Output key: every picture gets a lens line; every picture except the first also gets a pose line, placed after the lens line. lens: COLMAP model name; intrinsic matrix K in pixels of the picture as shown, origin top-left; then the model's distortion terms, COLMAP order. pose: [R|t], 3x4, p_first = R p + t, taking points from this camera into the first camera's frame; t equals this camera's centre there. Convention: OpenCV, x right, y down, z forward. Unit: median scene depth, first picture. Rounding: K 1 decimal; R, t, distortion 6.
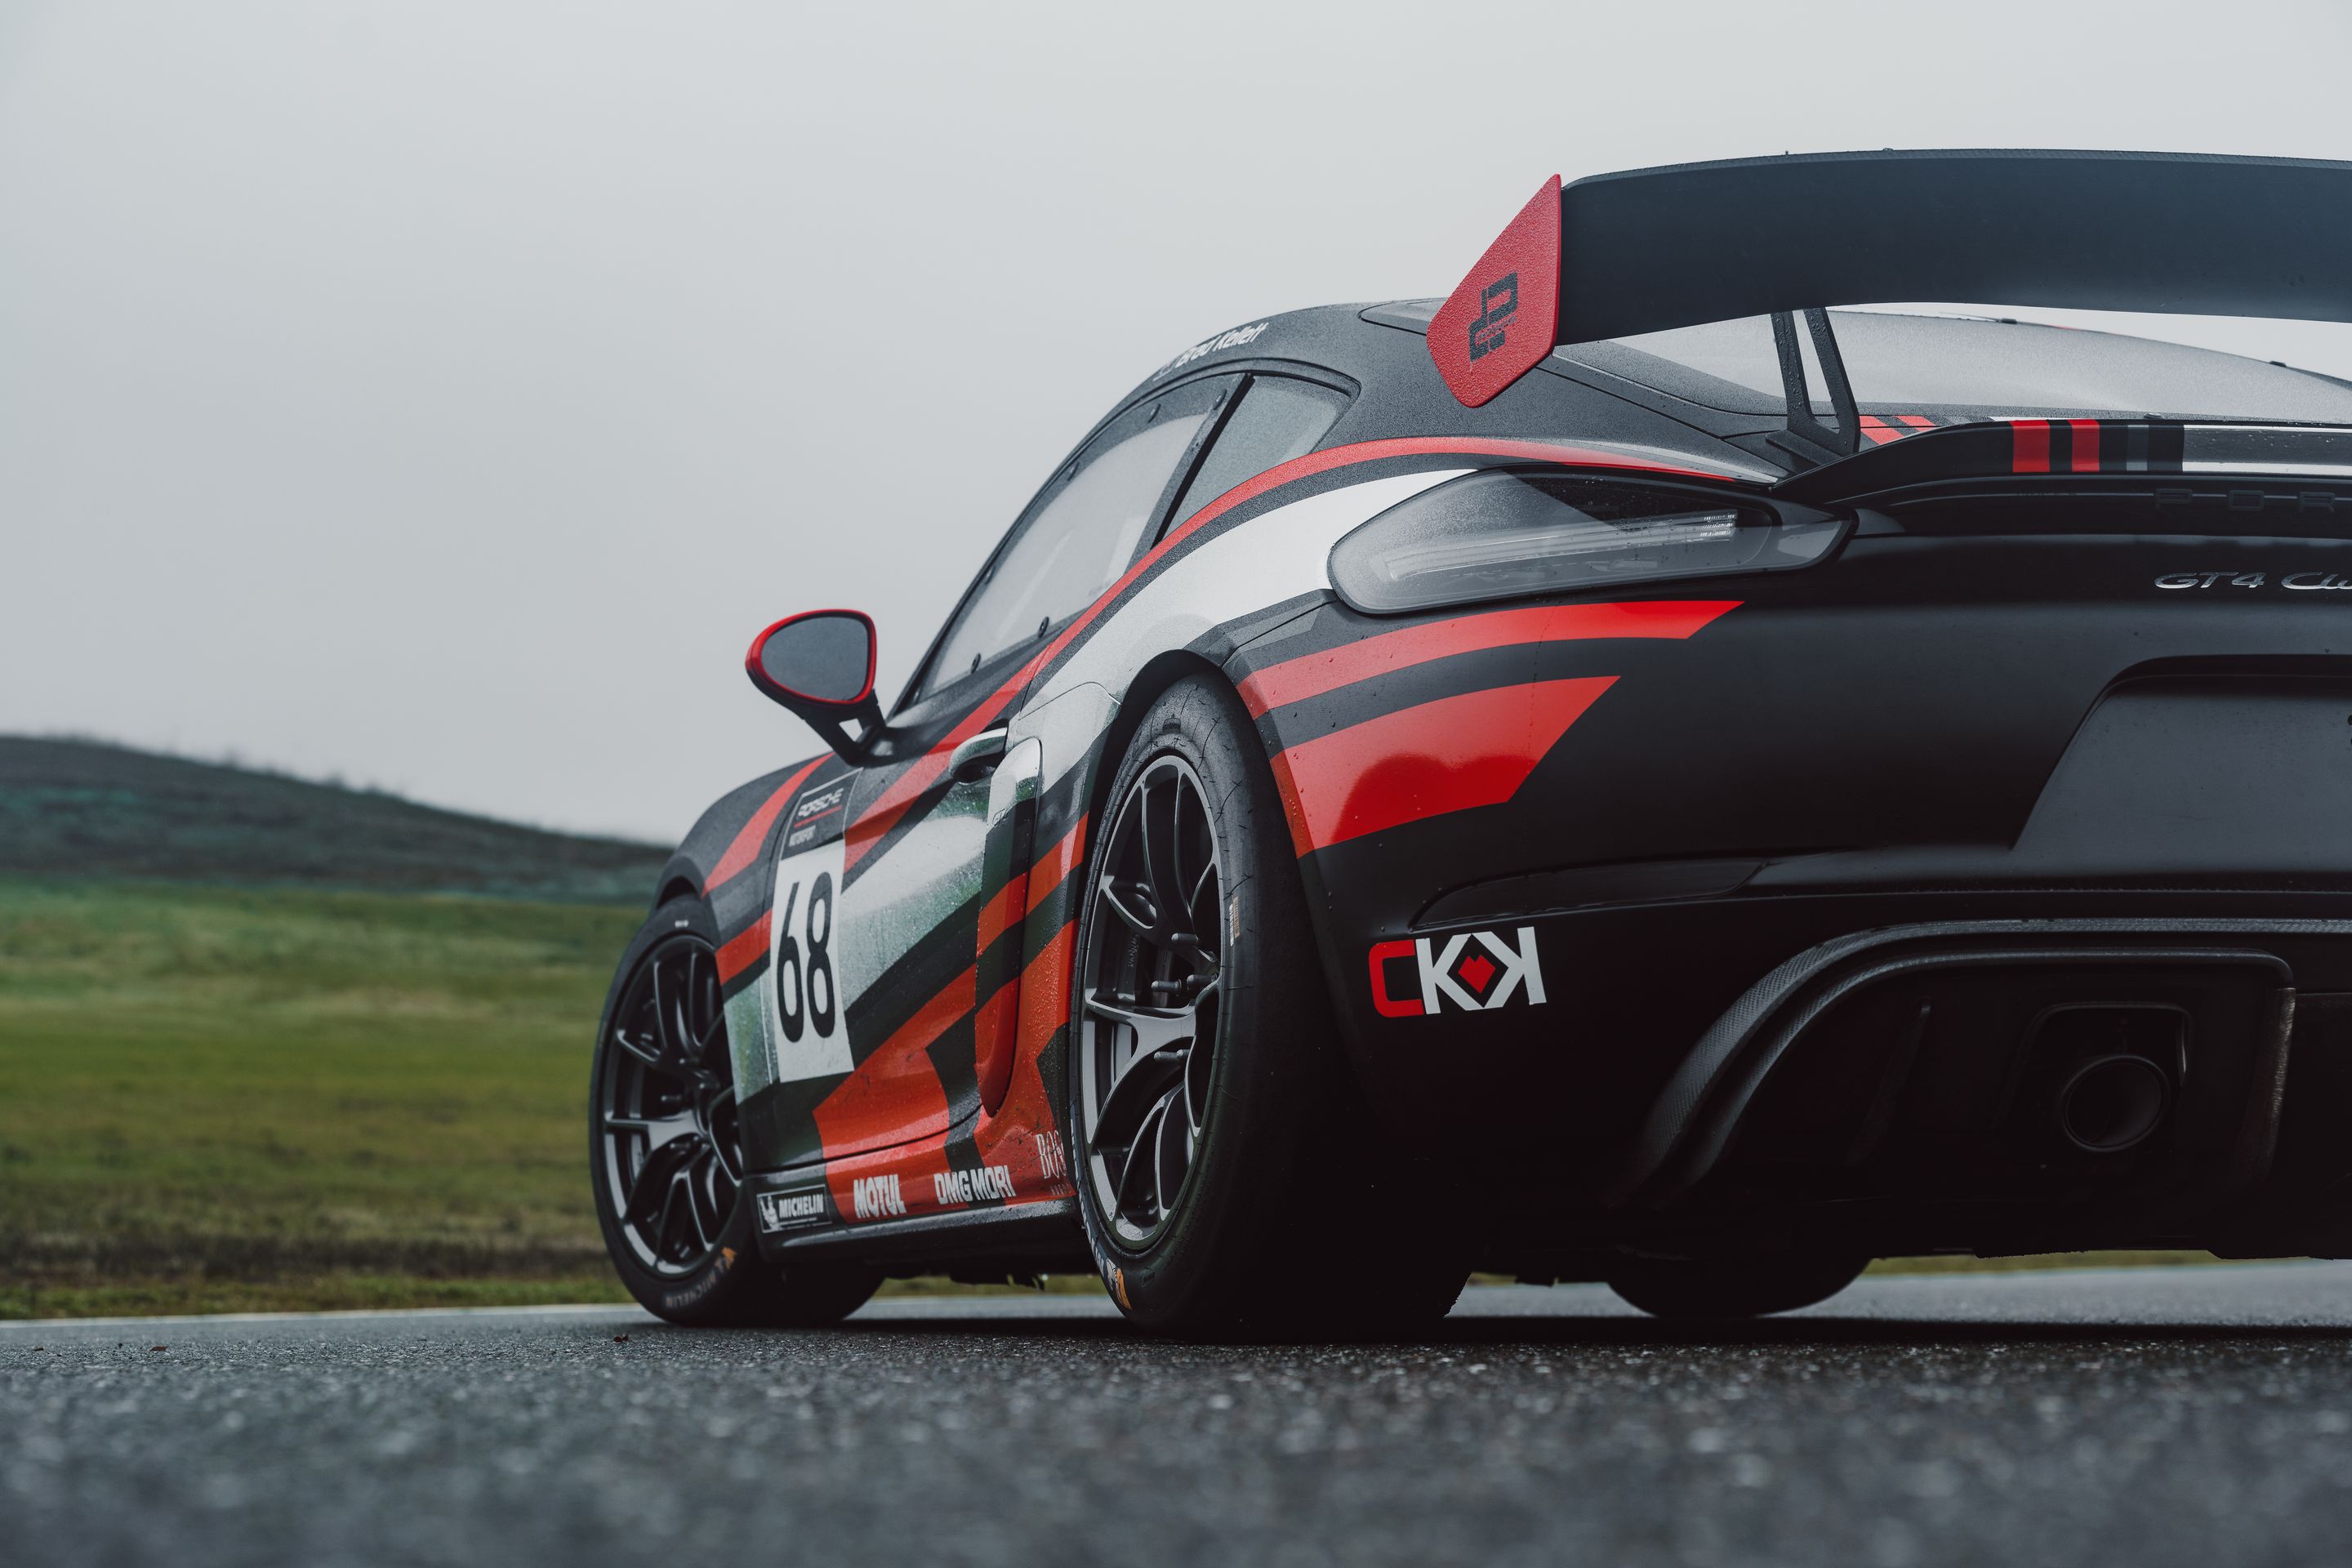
lens RADIAL K [[4991.5, 0, 1203.4], [0, 4991.5, 788.4], [0, 0, 1]] dist [0.029391, -0.178400]
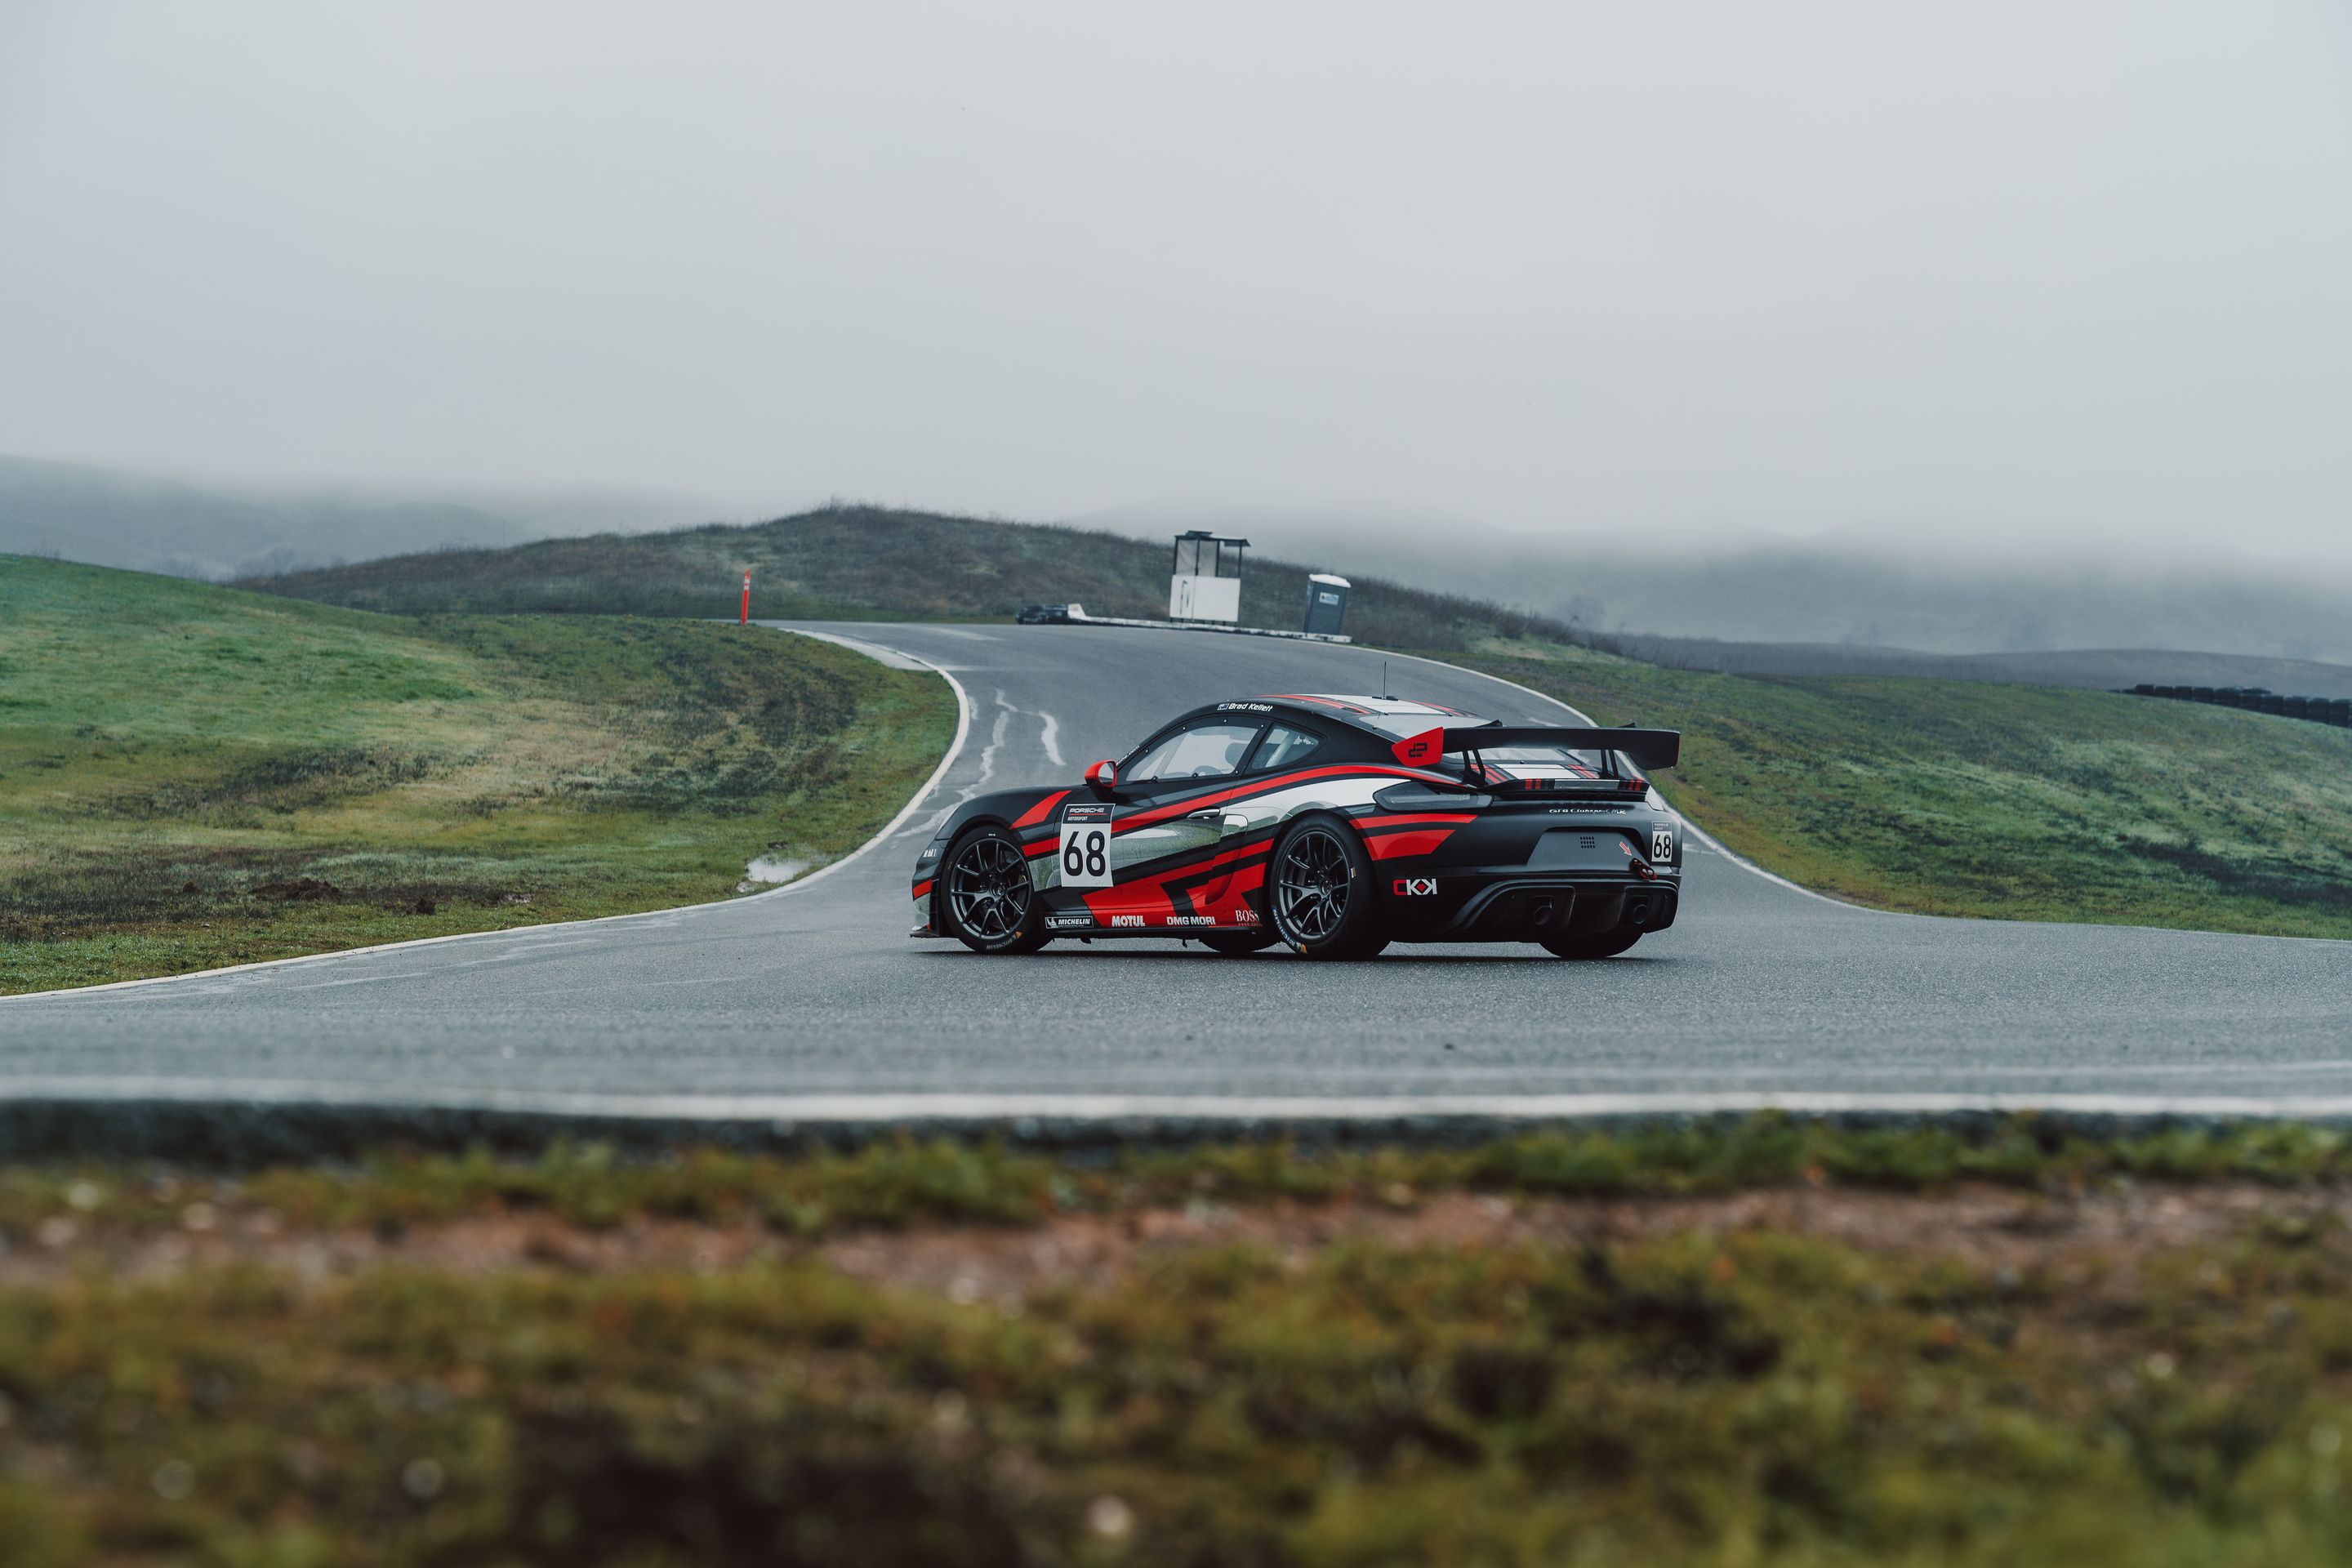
lens RADIAL K [[5159.9, 0, 1176.0], [0, 5159.9, 784.0], [0, 0, 1]] dist [-0.108188, -0.066741]
pose [[0.929189, 0.018948, 0.369119, -1.662200], [-0.046797, 0.996679, 0.066642, -0.318244], [-0.366631, -0.079197, 0.926990, -2.939257]]
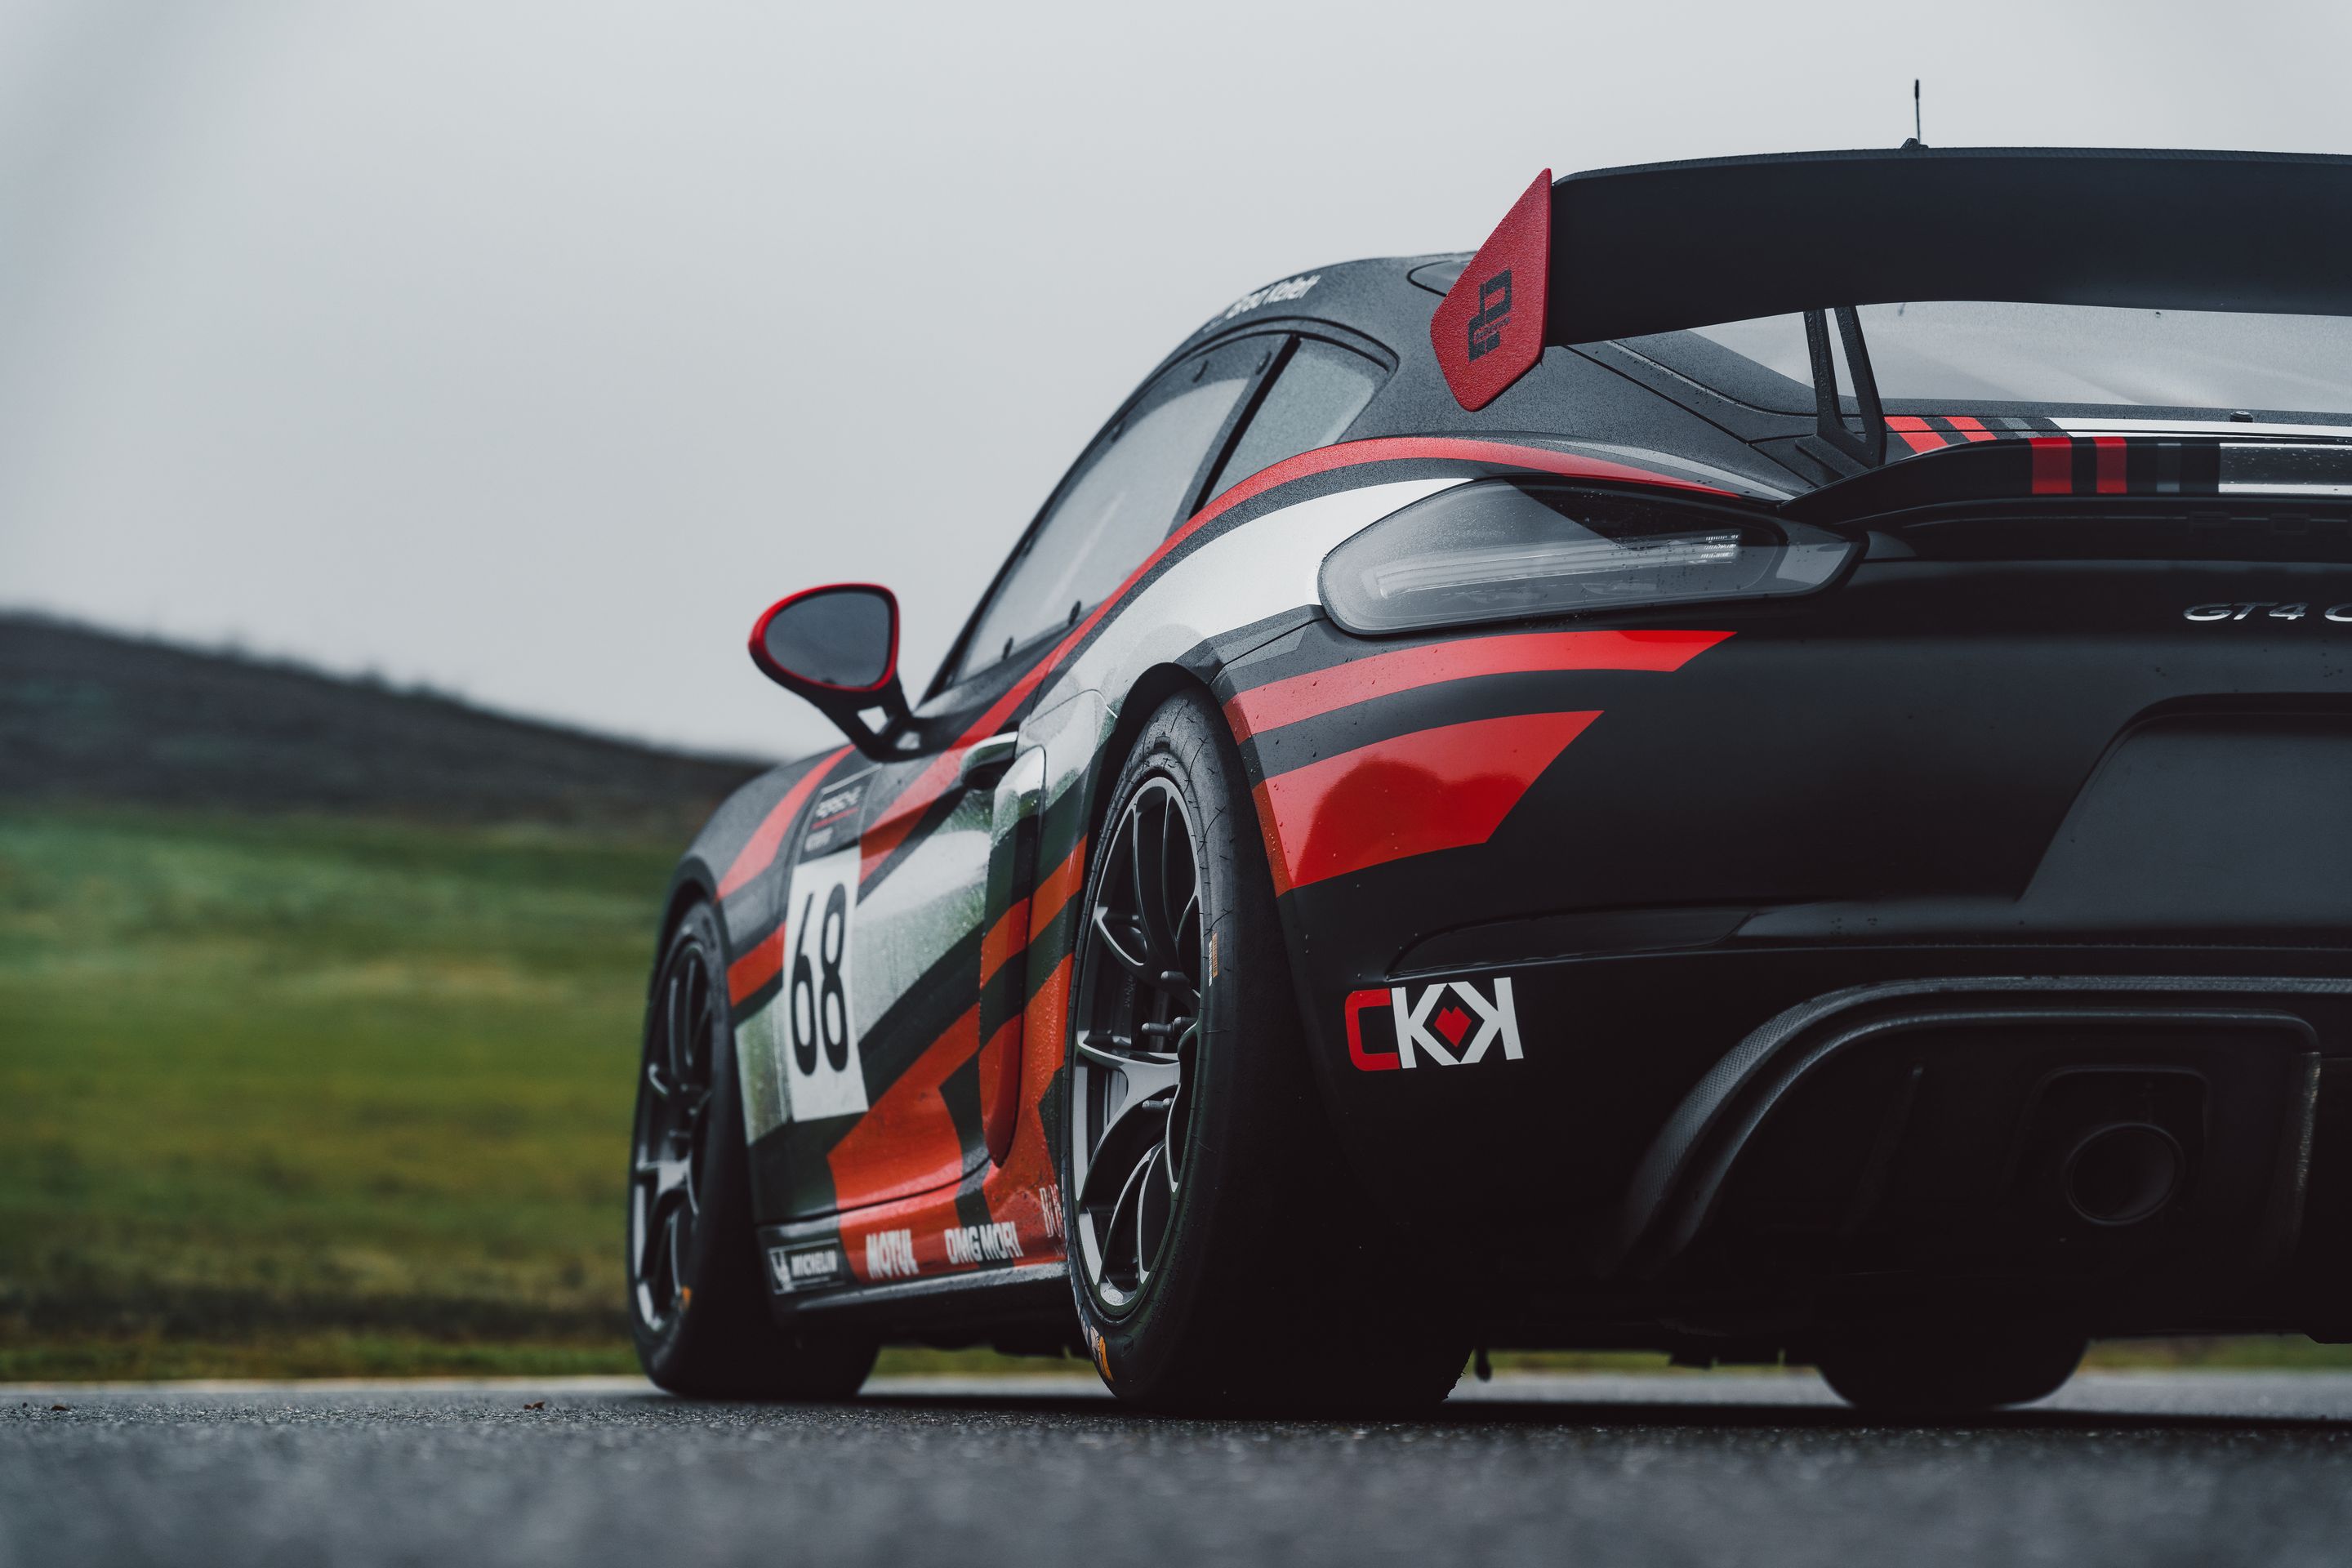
lens RADIAL K [[6786.1, 0, 1176.0], [0, 6786.1, 784.0], [0, 0, 1]] dist [-0.093334, 1.019418]
pose [[0.998241, 0.009089, -0.058593, 0.062126], [-0.008331, 0.999879, 0.013164, -0.019713], [0.058706, -0.012653, 0.998195, -0.216342]]
